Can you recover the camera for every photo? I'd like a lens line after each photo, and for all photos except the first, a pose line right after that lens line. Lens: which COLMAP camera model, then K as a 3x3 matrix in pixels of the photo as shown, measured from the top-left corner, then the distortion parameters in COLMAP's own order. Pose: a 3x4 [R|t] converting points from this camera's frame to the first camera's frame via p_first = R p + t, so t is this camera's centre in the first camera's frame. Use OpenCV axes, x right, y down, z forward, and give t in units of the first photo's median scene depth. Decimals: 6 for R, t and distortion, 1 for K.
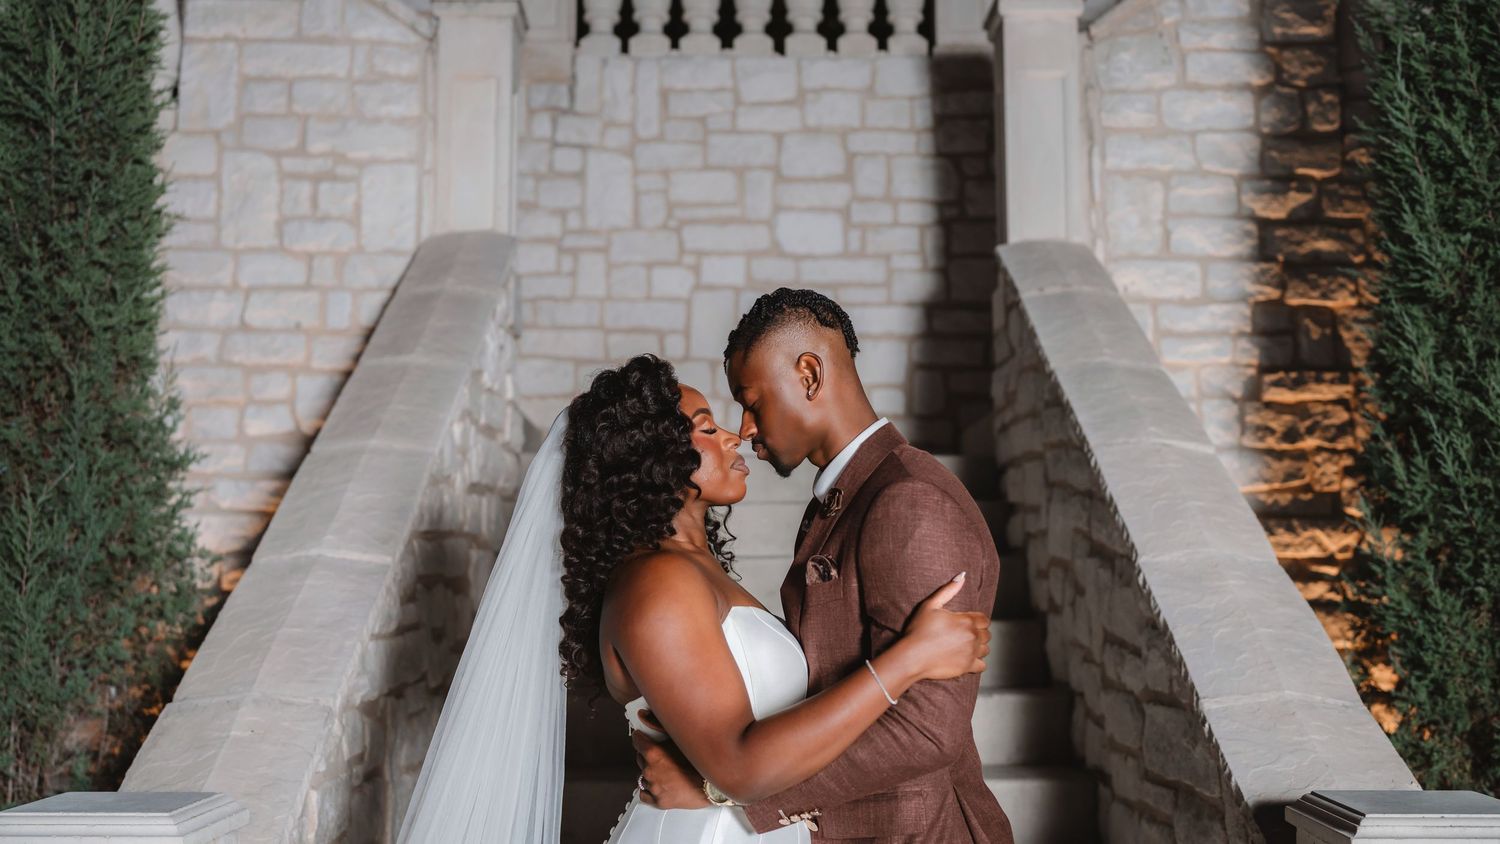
lens RADIAL K [[1568.8, 0, 750.4], [0, 1568.8, 415.0], [0, 0, 1]] dist [-0.008734, 0.000000]
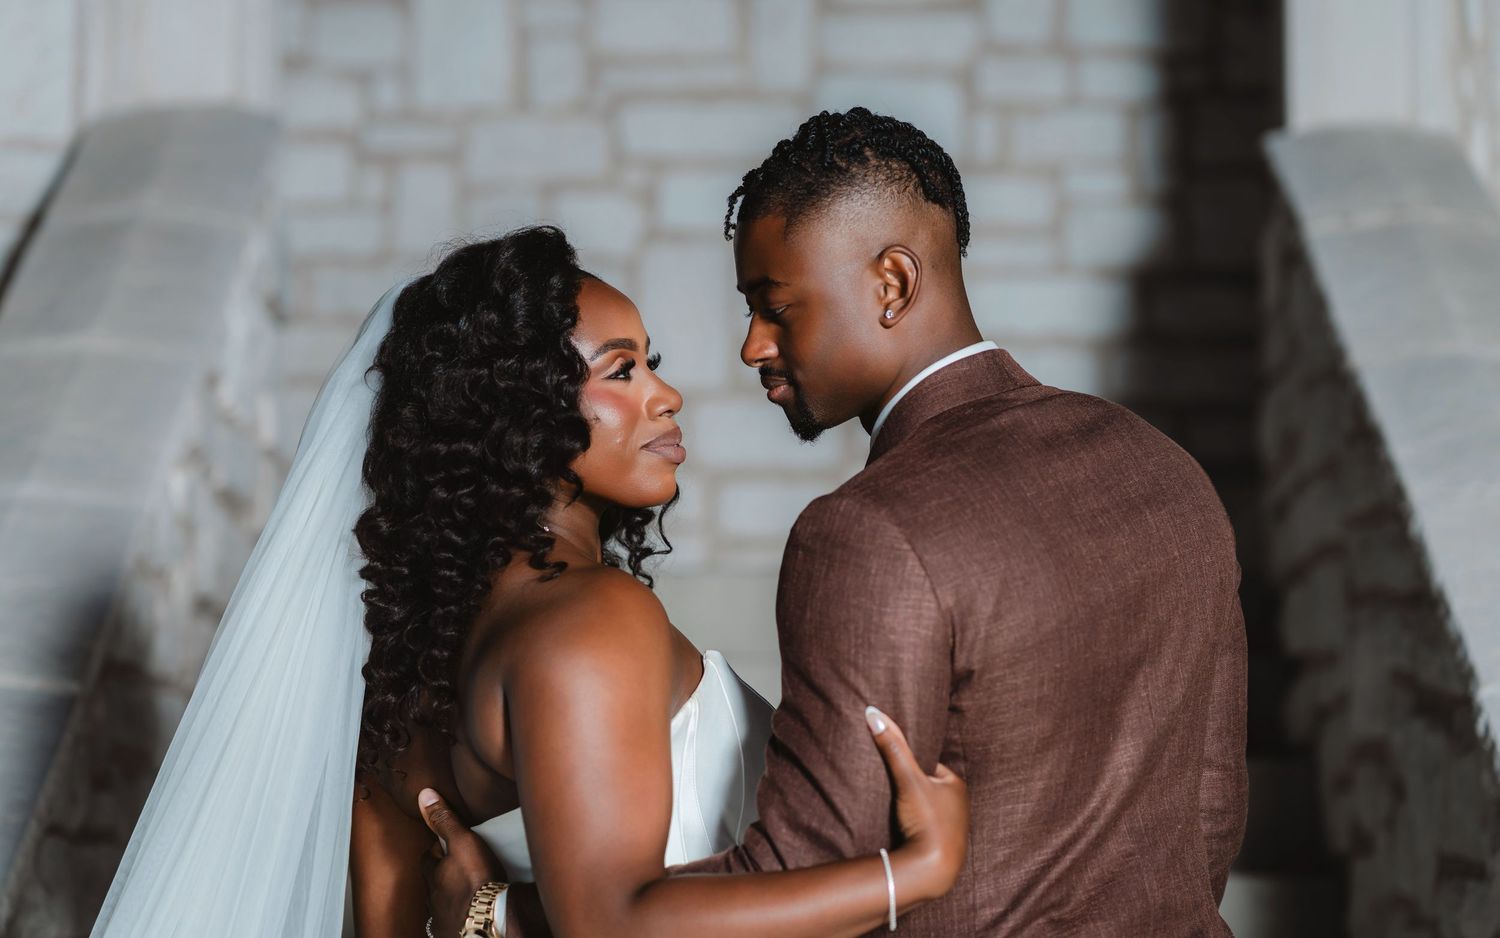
lens RADIAL K [[3743.0, 0, 754.7], [0, 3743.0, 470.7], [0, 0, 1]] dist [0.135797, 0.000000]
pose [[0.999986, 0.002193, -0.004886, 0.004413], [-0.002348, 0.999485, -0.032014, 0.035904], [0.004813, 0.032025, 0.999475, -0.173475]]
